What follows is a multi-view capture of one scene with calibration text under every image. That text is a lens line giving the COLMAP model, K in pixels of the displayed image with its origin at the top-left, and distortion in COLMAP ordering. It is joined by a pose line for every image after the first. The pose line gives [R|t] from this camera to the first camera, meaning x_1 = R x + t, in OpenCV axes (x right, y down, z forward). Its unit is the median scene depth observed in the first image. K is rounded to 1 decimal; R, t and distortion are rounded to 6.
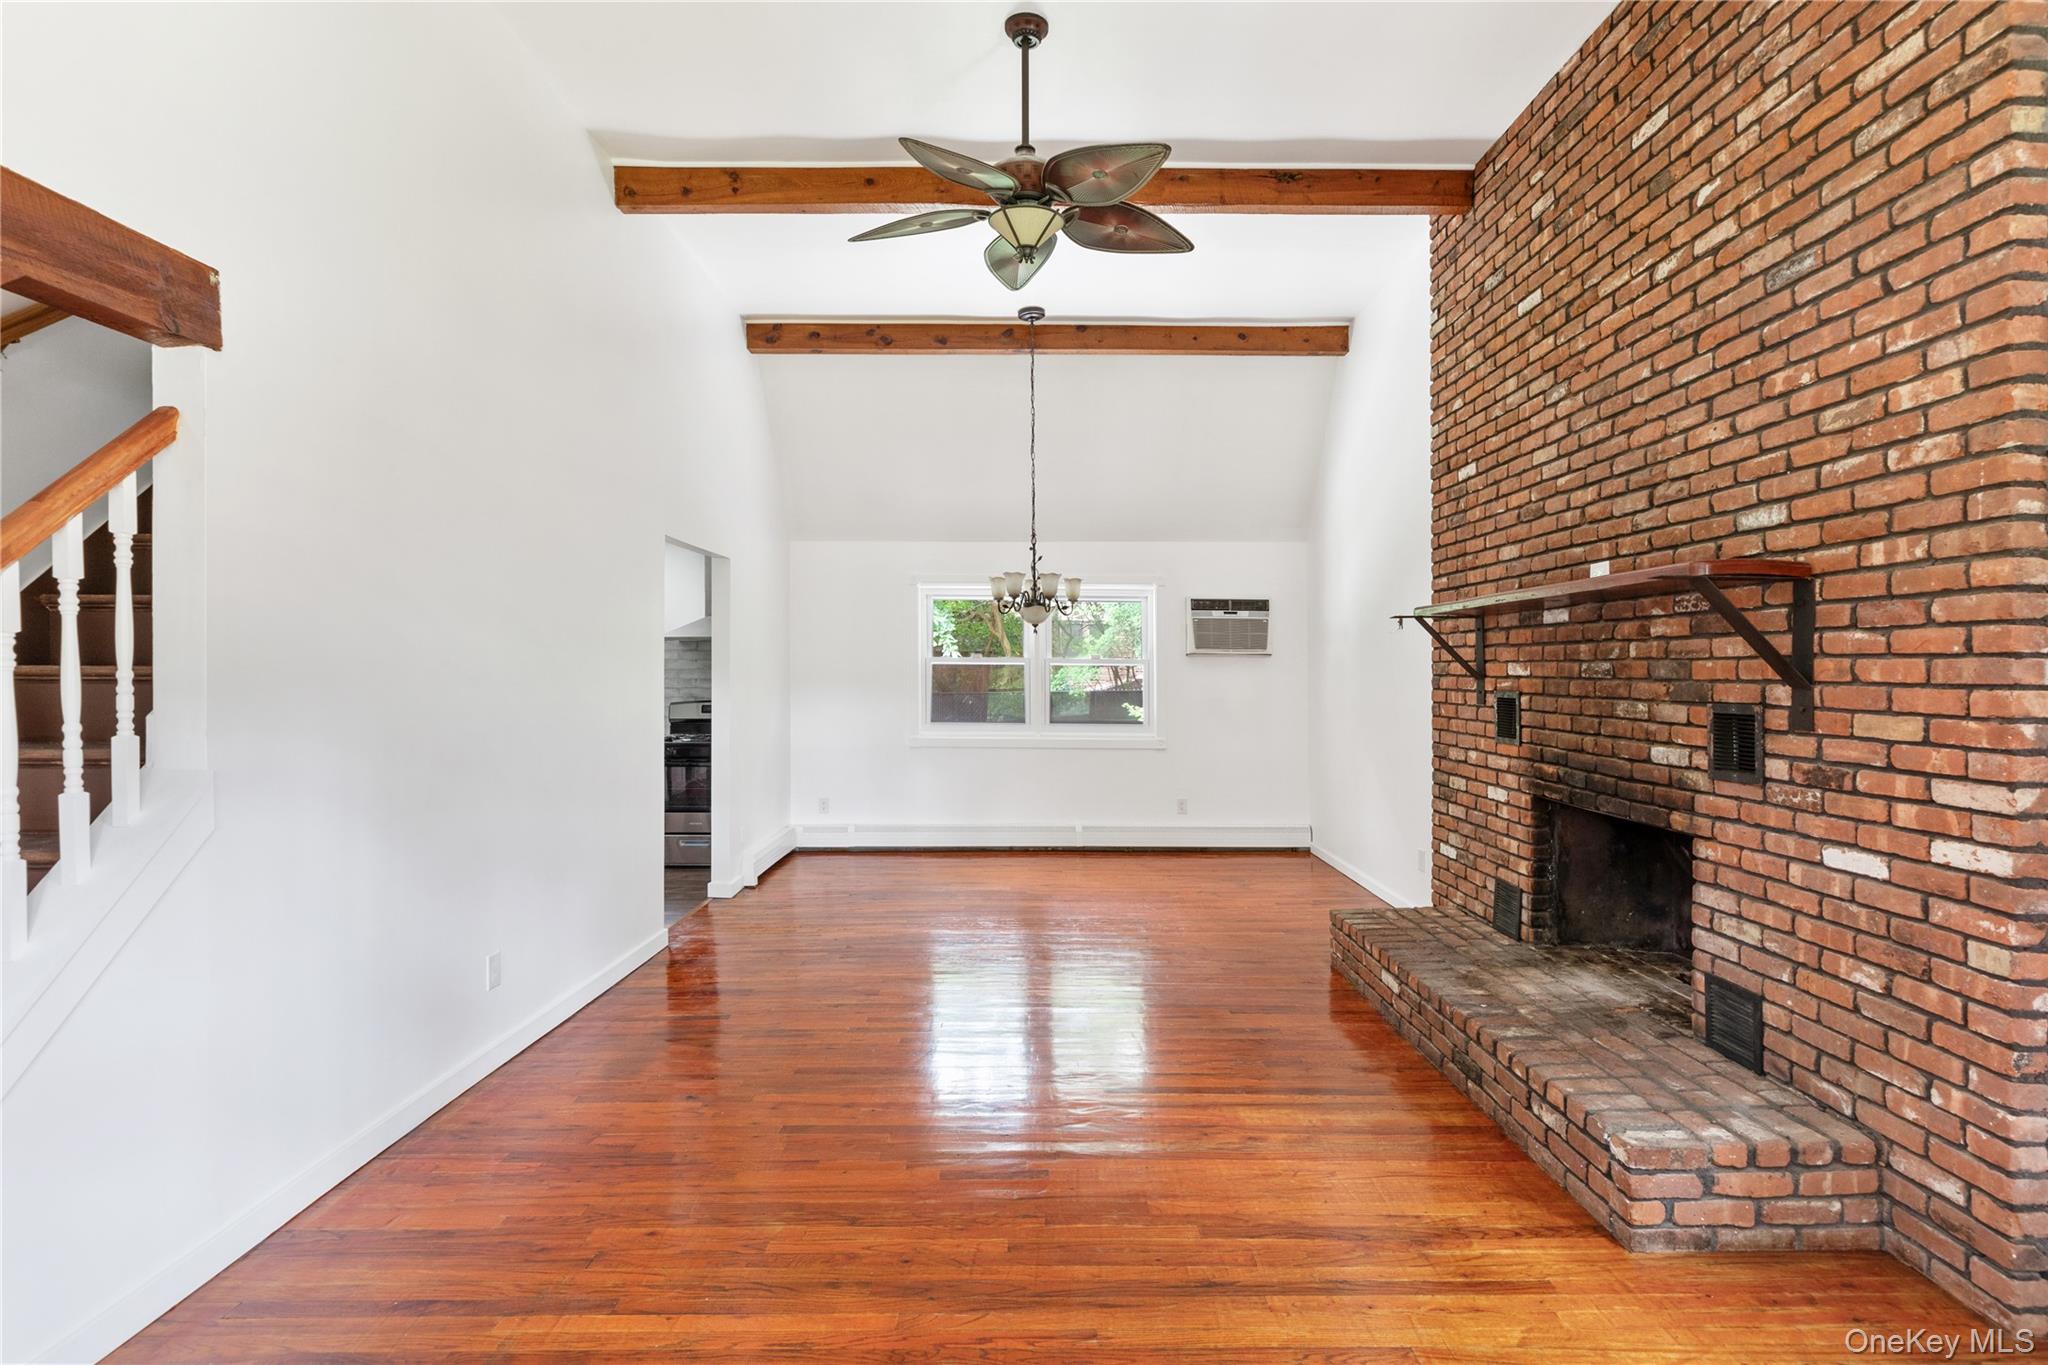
lens RADIAL K [[993.9, 0, 1039.8], [0, 993.9, 684.7], [0, 0, 1]] dist [-0.002122, -0.000390]
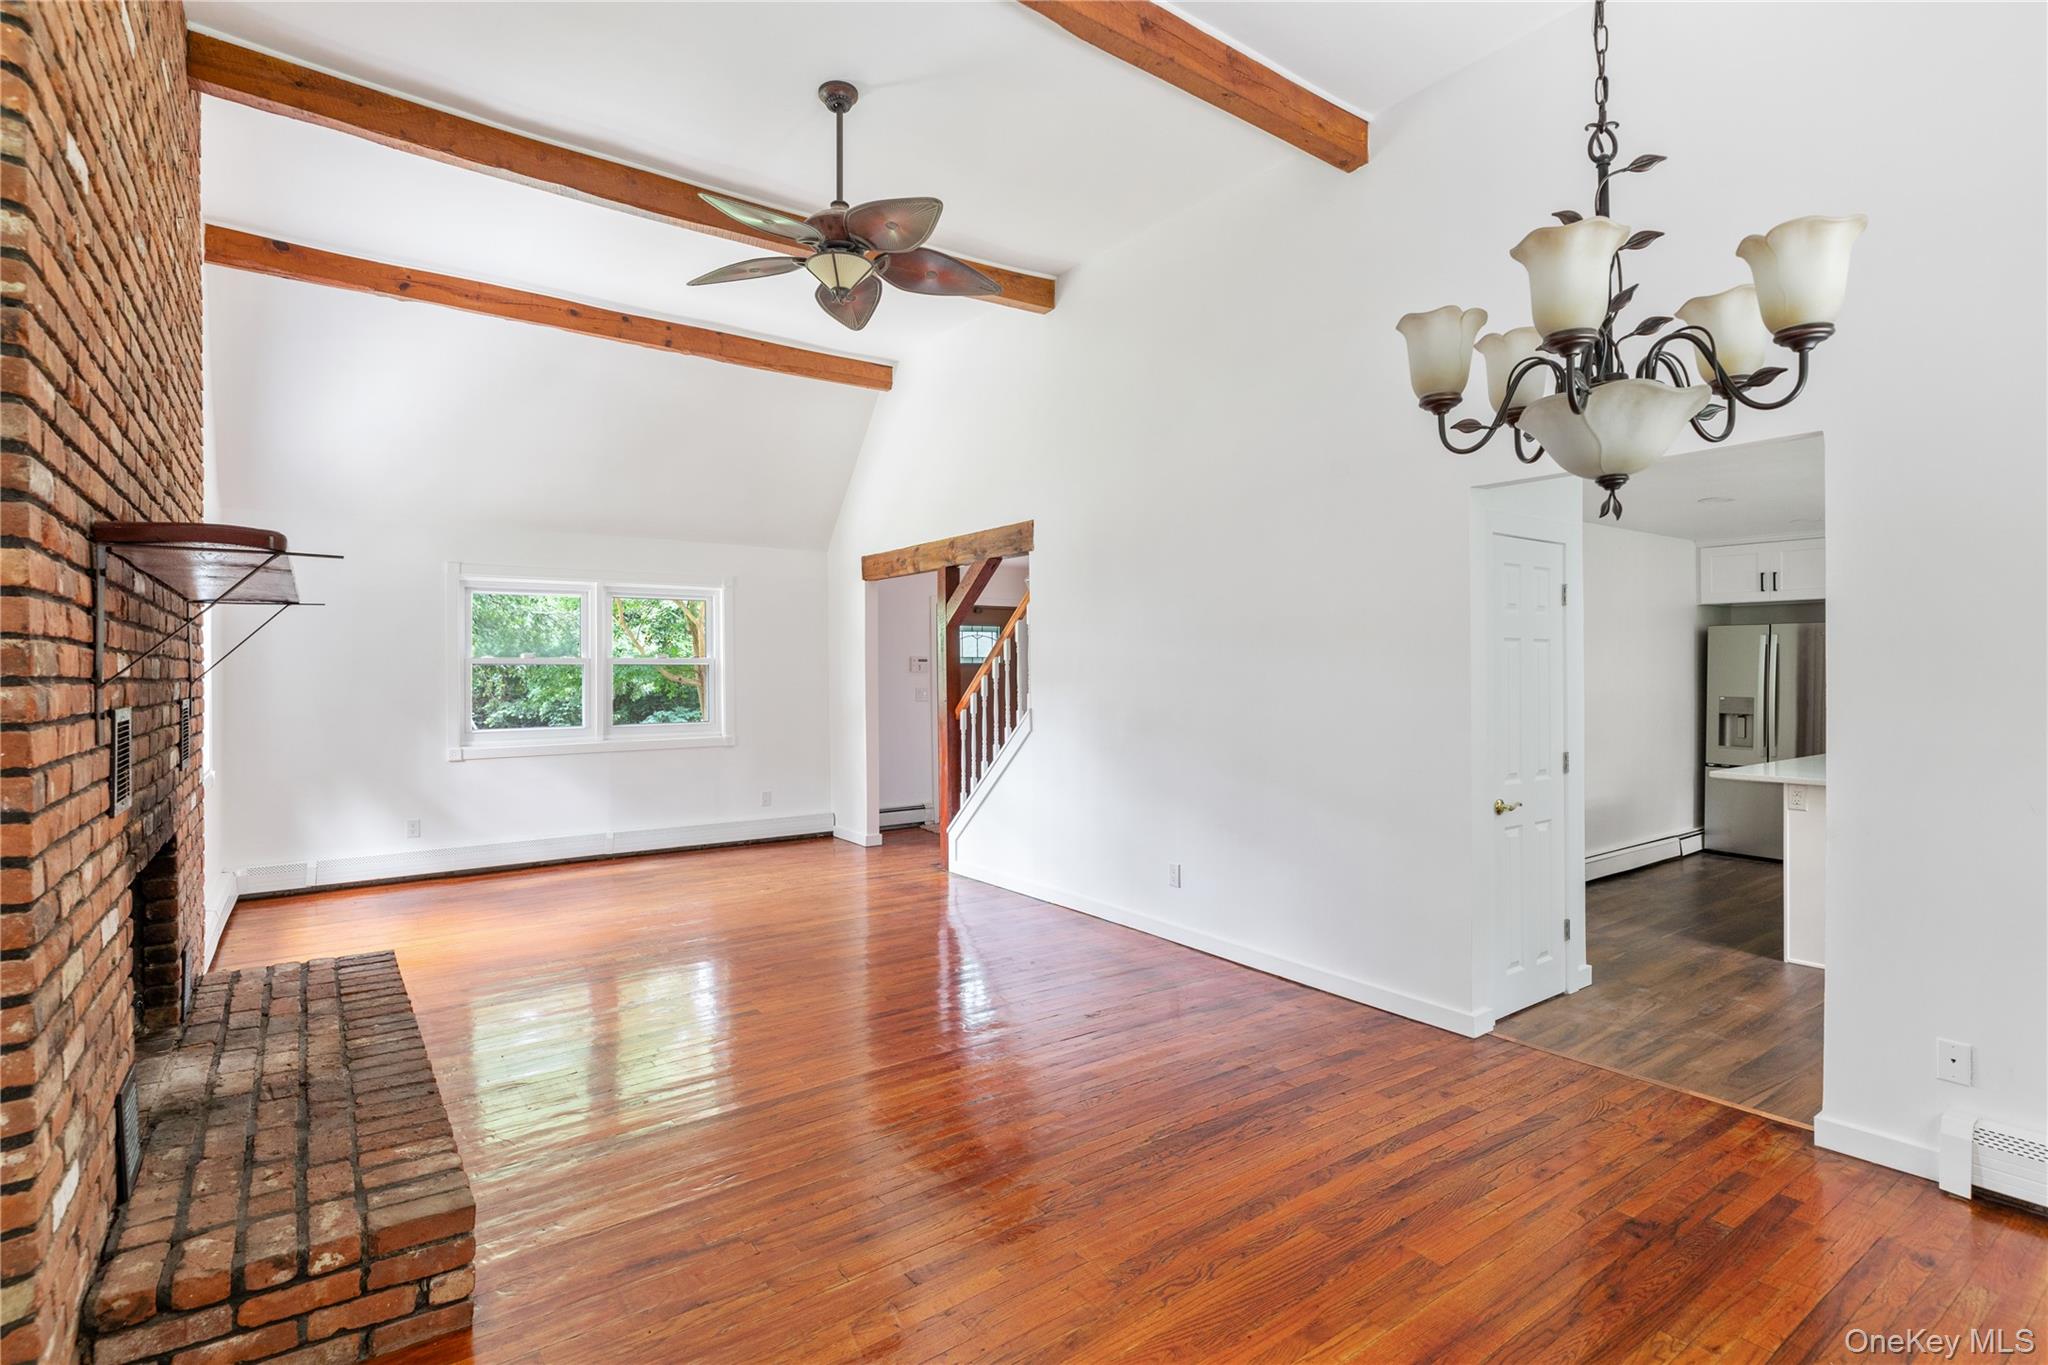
lens RADIAL K [[974.1, 0, 1028.9], [0, 974.1, 670.3], [0, 0, 1]] dist [-0.024220, 0.000344]
pose [[-0.813758, -0.003373, -0.581194, 0.538397], [-0.014798, 0.999779, 0.014917, -0.044755], [0.581015, 0.020739, -0.813628, 2.392763]]
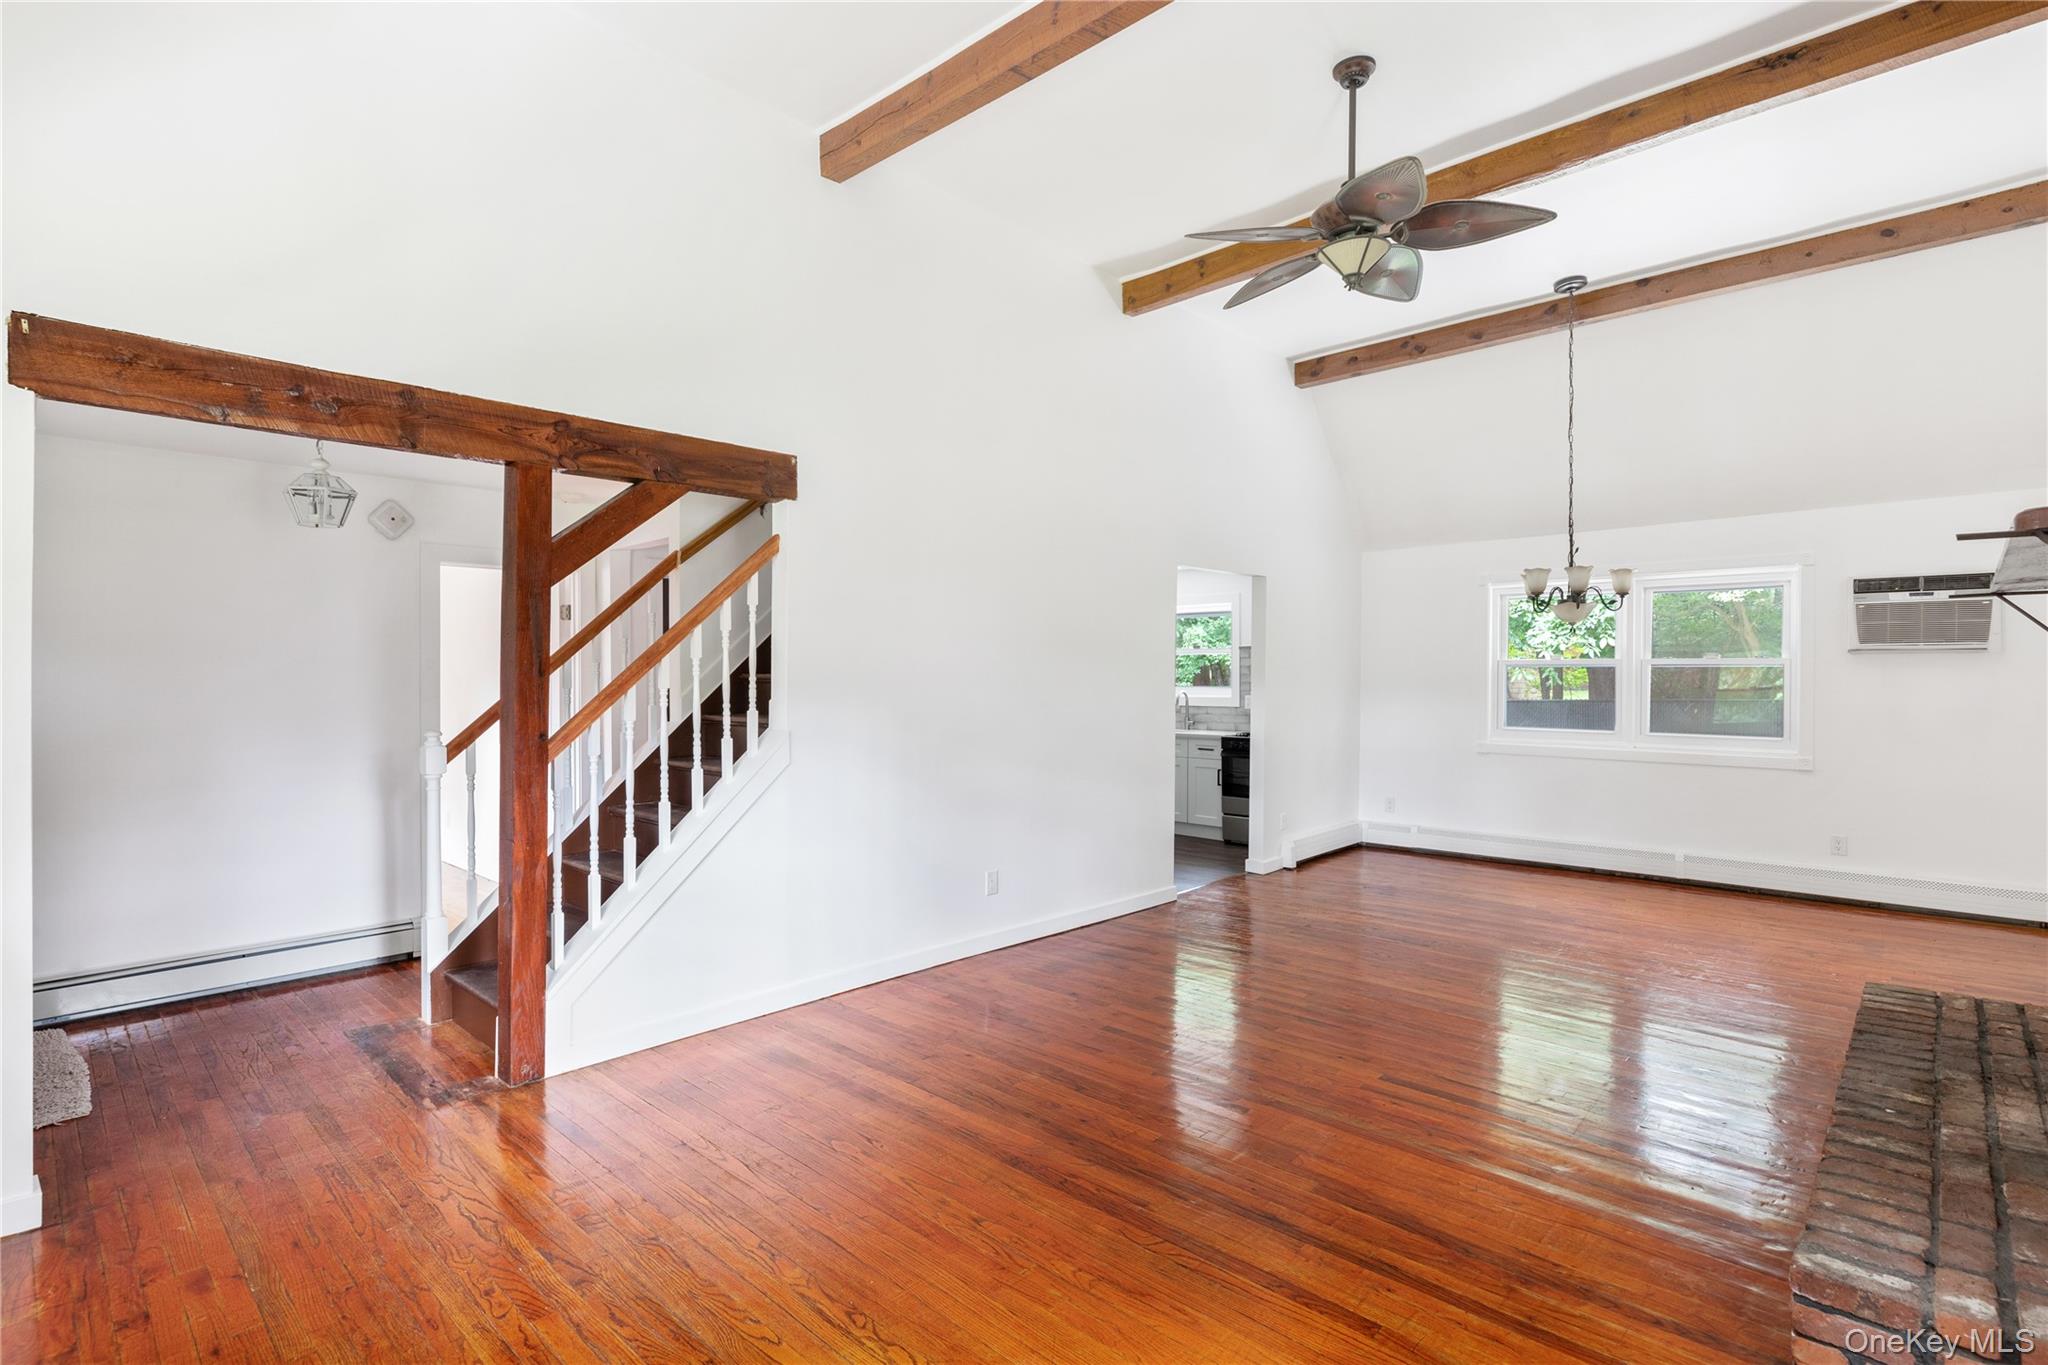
lens RADIAL K [[993.9, 0, 1039.8], [0, 993.9, 684.7], [0, 0, 1]] dist [-0.002122, -0.000390]
pose [[0.719719, 0.001297, -0.694264, 0.574569], [-0.004826, 0.999983, -0.003135, 0.003548], [0.694248, 0.005607, 0.719714, 0.002998]]
